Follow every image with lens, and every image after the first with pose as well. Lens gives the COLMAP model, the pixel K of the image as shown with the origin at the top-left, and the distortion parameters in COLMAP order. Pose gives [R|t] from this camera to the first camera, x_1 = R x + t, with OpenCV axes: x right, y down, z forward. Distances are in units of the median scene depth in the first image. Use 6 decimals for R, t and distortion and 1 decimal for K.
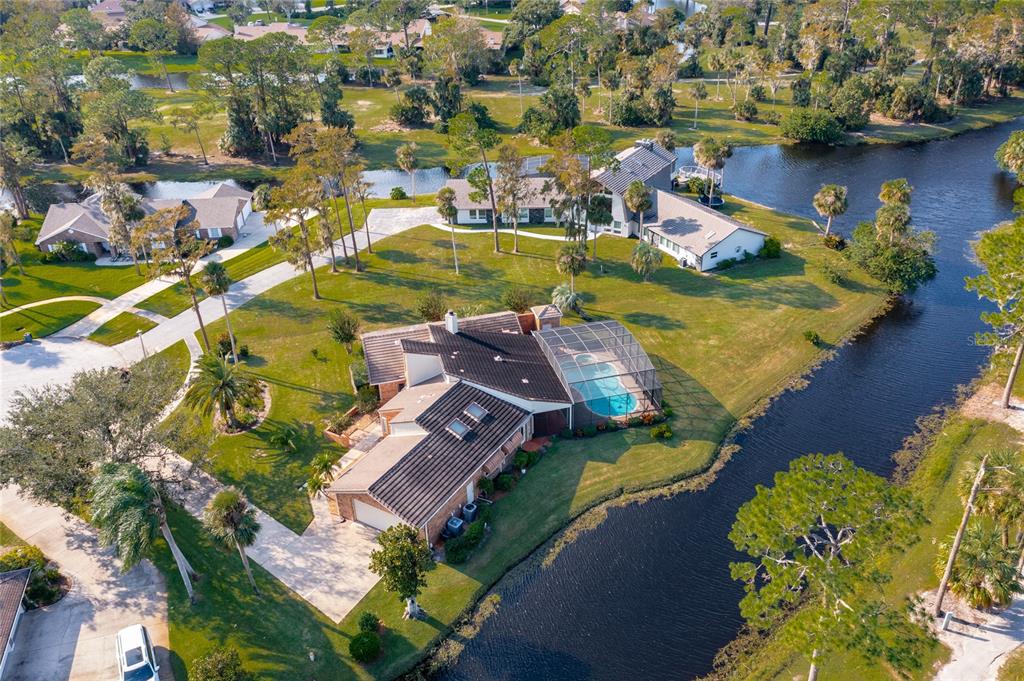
lens RADIAL K [[837.1, 0, 505.9], [0, 837.1, 322.3], [0, 0, 1]] dist [-0.015594, 0.004142]
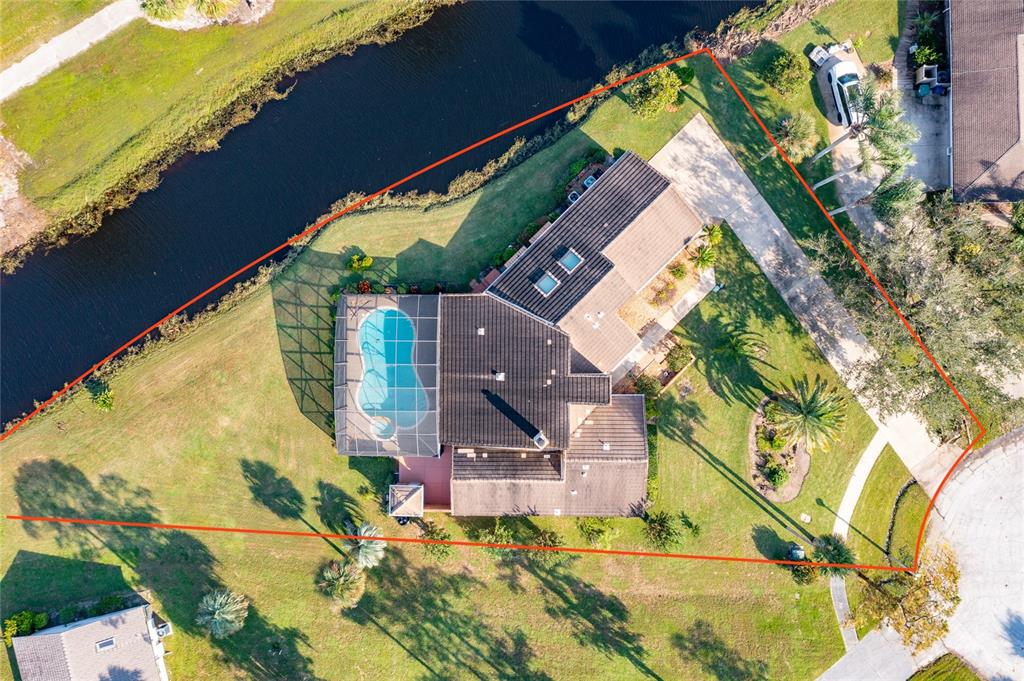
lens RADIAL K [[837.1, 0, 505.9], [0, 837.1, 322.3], [0, 0, 1]] dist [-0.015594, 0.004142]
pose [[-0.966109, -0.251952, 0.056154, -0.051003], [0.166730, -0.442997, 0.880883, -0.710220], [-0.197064, 0.860392, 0.469992, 0.545920]]
